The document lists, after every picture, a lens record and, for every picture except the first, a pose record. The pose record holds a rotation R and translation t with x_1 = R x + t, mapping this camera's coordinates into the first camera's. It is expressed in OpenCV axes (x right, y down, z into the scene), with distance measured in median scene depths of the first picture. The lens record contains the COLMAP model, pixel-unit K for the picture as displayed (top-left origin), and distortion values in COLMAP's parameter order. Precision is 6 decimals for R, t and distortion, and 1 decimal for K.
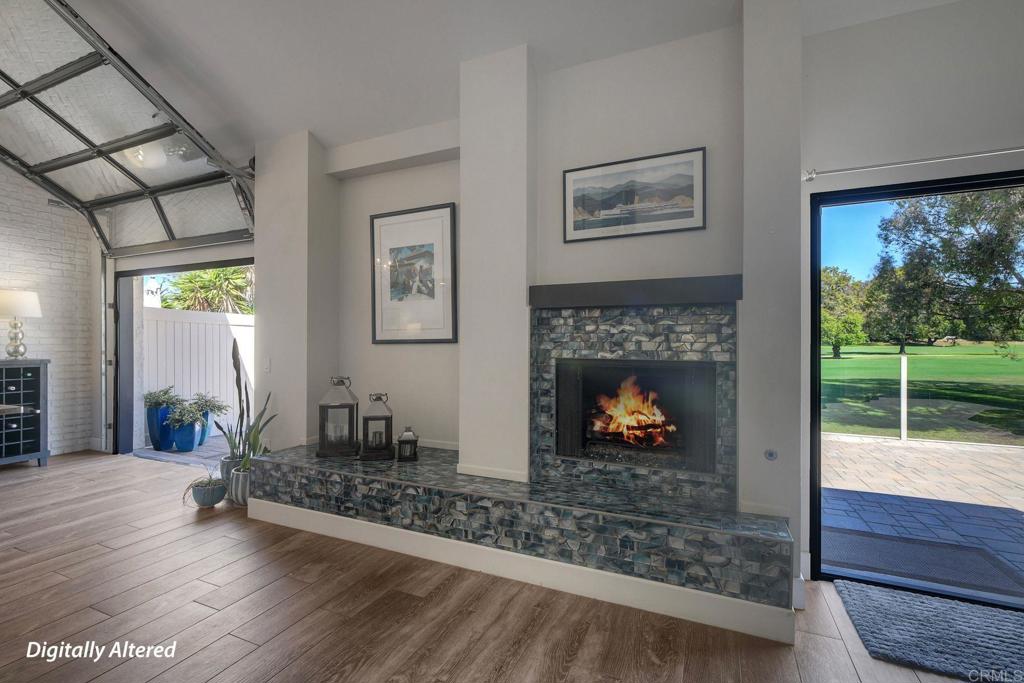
lens RADIAL K [[457.2, 0, 520.2], [0, 457.2, 340.3], [0, 0, 1]] dist [0.003692, 0.000524]
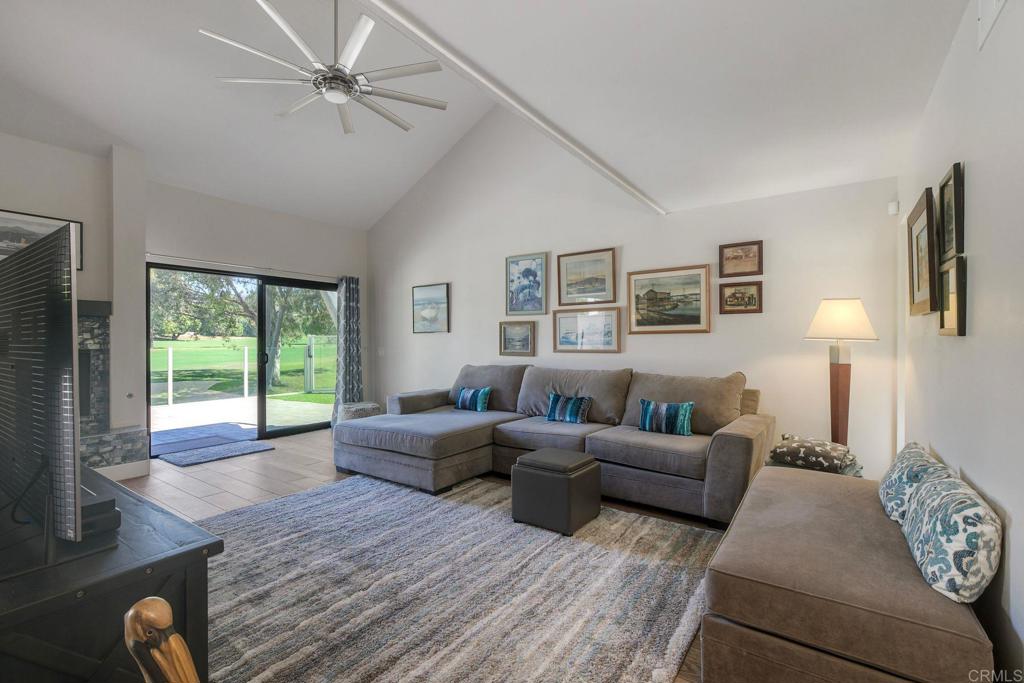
lens RADIAL K [[457.2, 0, 511.9], [0, 457.2, 341.6], [0, 0, 1]] dist [0.003692, 0.000524]
pose [[0.201487, -0.007609, 0.979462, -0.252474], [-0.006604, 0.999937, 0.009127, -0.002421], [-0.979469, -0.008308, 0.201424, -0.240416]]
